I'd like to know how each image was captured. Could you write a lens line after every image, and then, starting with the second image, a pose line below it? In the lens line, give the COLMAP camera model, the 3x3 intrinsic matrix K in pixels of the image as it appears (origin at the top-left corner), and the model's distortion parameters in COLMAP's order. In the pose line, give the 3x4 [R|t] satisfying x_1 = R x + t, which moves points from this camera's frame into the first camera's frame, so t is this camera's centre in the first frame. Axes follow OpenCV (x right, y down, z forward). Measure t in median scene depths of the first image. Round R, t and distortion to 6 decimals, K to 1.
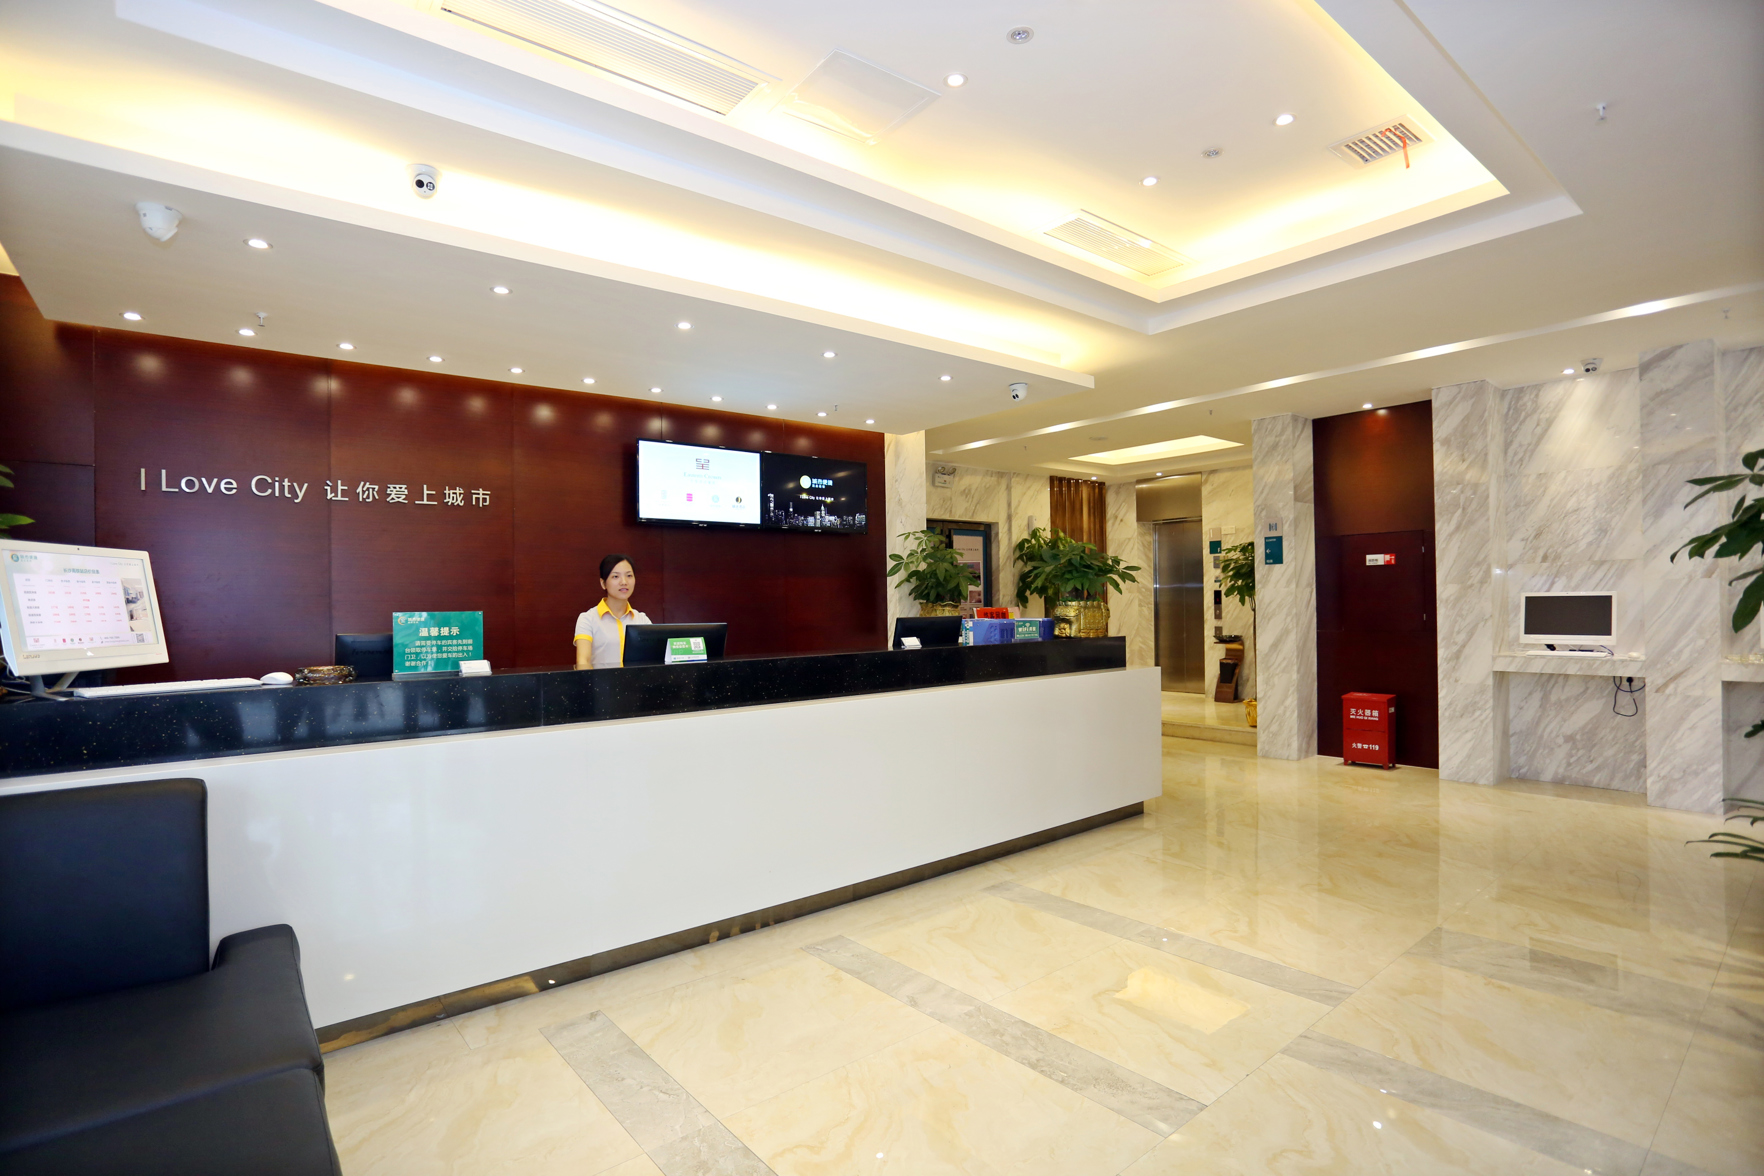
lens RADIAL K [[855.2, 0, 873.6], [0, 855.2, 594.4], [0, 0, 1]] dist [-0.044067, 0.003511]
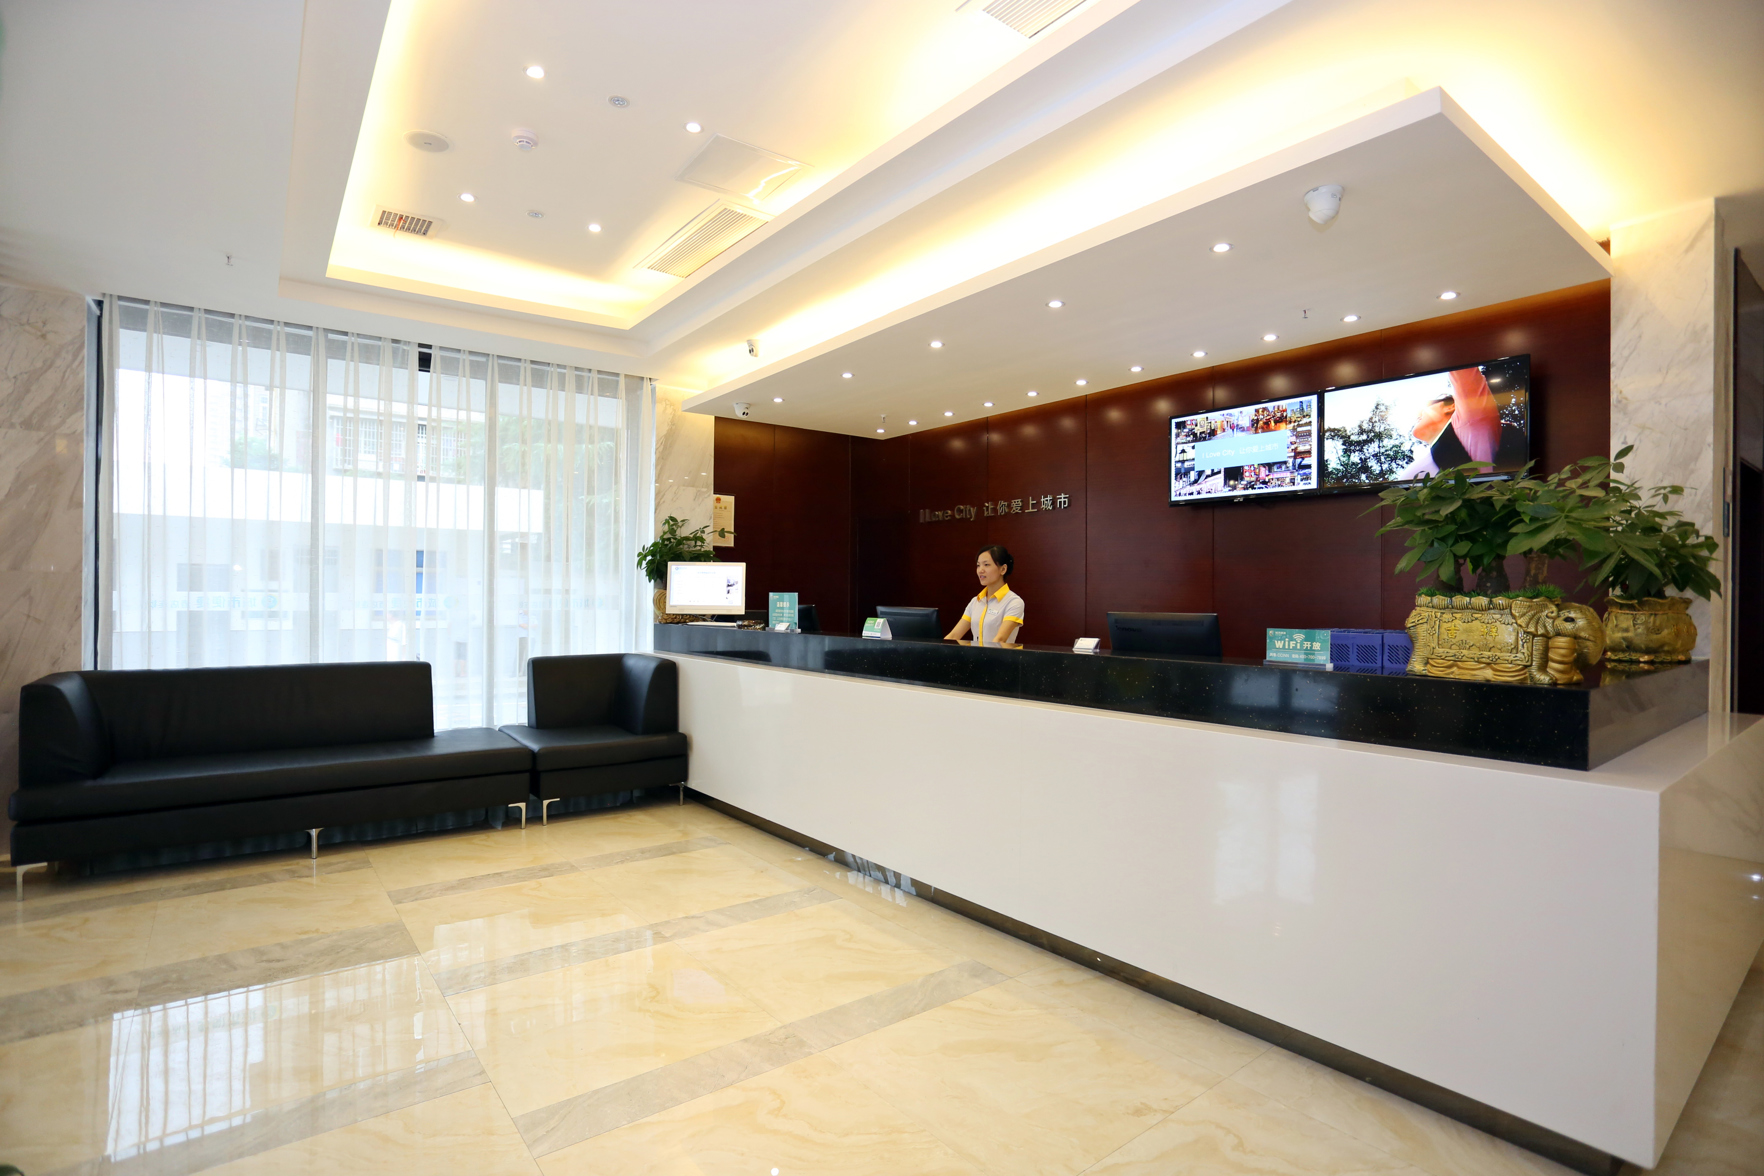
lens RADIAL K [[855.2, 0, 880.9], [0, 855.2, 595.9], [0, 0, 1]] dist [-0.044067, 0.003511]
pose [[-0.024752, 0.012259, -0.999618, 1.113309], [0.001080, 0.999925, 0.012236, 0.006343], [0.999693, -0.000776, -0.024763, 1.161155]]
